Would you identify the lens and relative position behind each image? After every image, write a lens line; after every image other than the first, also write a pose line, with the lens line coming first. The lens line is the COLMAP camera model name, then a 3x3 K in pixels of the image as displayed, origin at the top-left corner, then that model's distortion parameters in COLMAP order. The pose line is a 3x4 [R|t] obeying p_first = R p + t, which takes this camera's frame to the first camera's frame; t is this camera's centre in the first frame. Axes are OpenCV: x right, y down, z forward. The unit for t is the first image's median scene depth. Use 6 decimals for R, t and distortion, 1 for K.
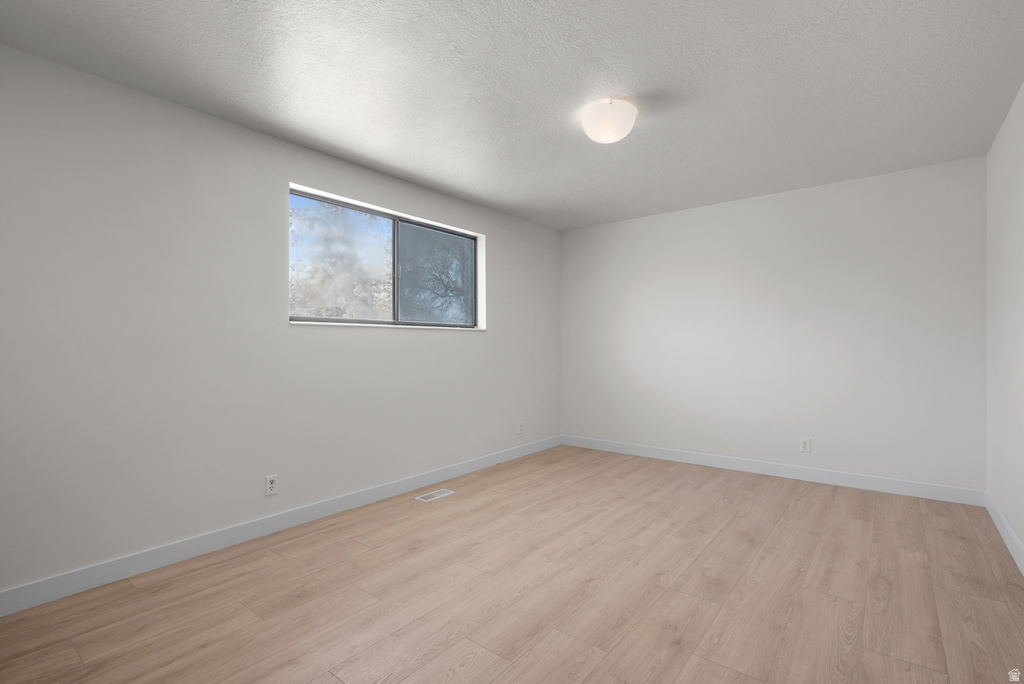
lens RADIAL K [[449.7, 0, 511.5], [0, 449.7, 344.3], [0, 0, 1]] dist [0.021497, 0.000207]
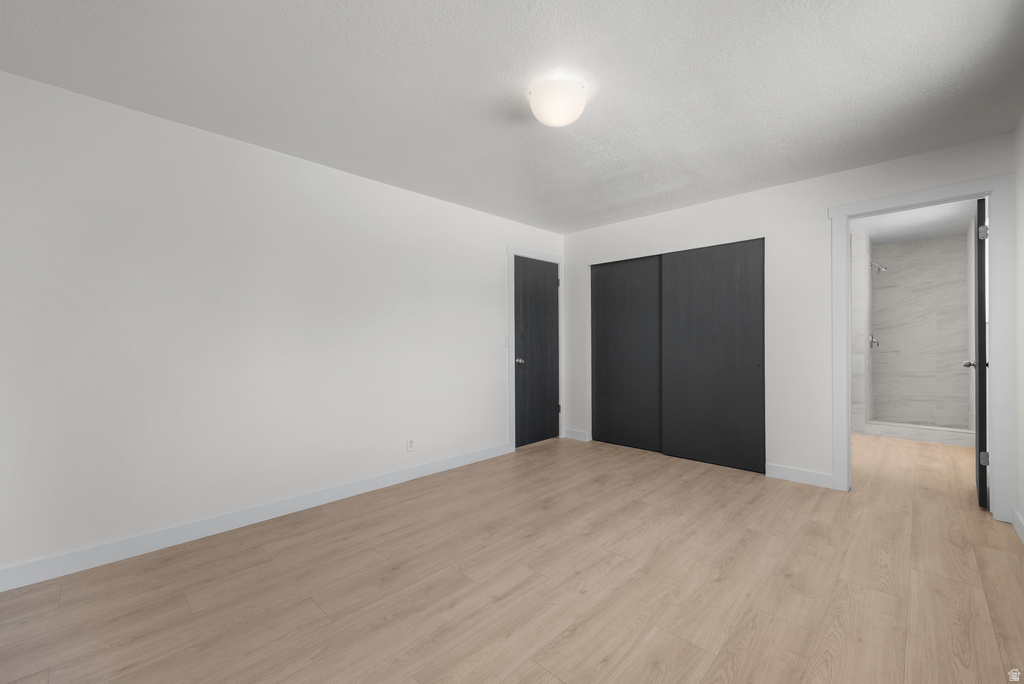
lens RADIAL K [[413.9, 0, 508.8], [0, 413.9, 343.8], [0, 0, 1]] dist [0.013065, 0.000051]
pose [[-0.994777, 0.010404, 0.101539, 0.230065], [0.010200, 0.999945, -0.002526, 0.002151], [-0.101560, -0.001477, -0.994828, 1.845567]]
